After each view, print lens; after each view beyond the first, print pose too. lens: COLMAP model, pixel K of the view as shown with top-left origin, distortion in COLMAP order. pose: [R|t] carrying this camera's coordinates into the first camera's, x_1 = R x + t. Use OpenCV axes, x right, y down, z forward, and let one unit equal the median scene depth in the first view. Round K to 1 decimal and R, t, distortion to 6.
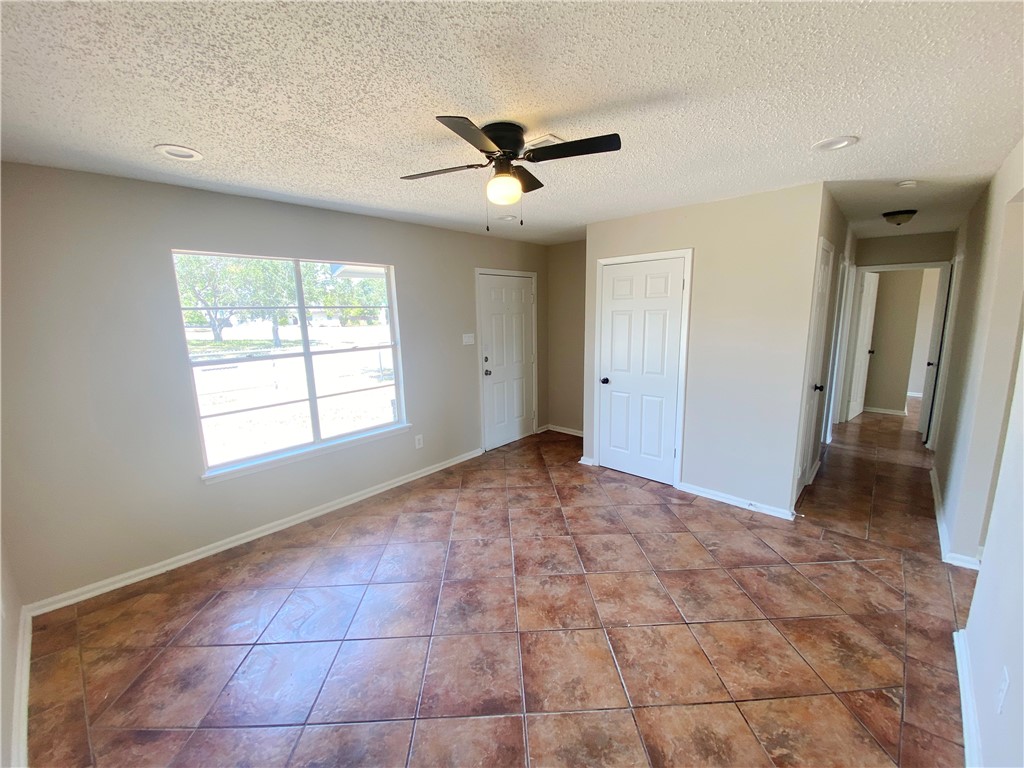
lens RADIAL K [[427.6, 0, 509.0], [0, 427.6, 384.1], [0, 0, 1]] dist [0.020954, -0.008109]
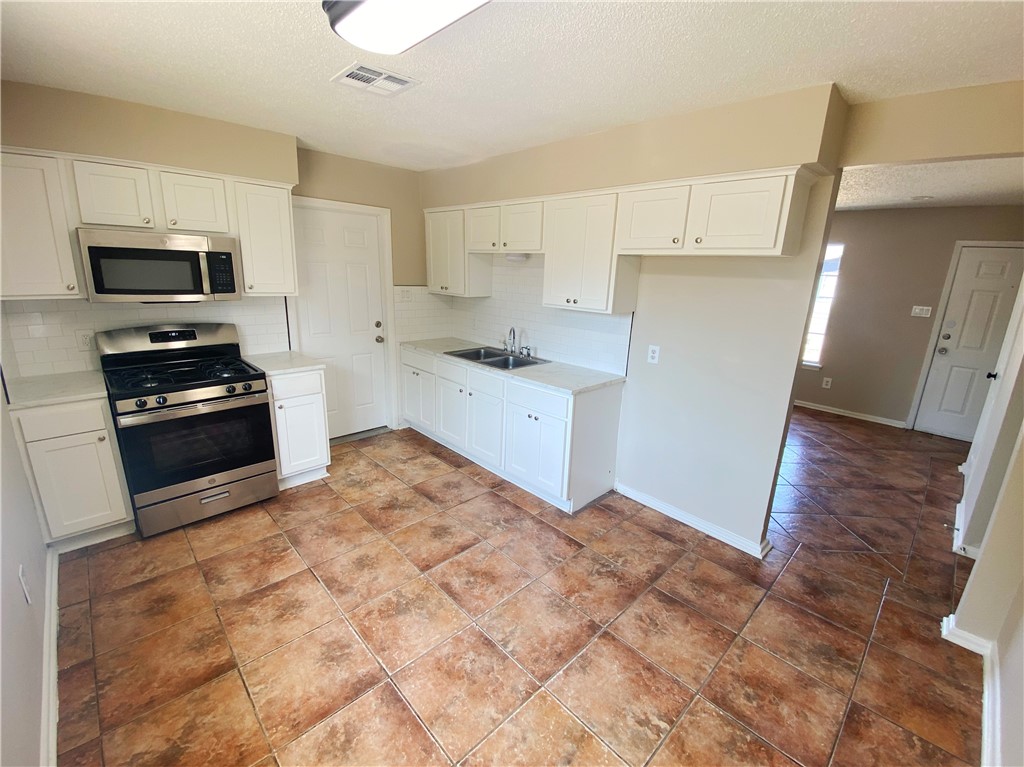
lens RADIAL K [[427.6, 0, 511.1], [0, 427.6, 375.7], [0, 0, 1]] dist [0.020954, -0.008109]
pose [[-0.061619, 0.260893, -0.963399, 1.143478], [-0.234471, 0.934438, 0.268046, -0.009788], [0.970168, 0.242406, 0.003593, 0.094508]]
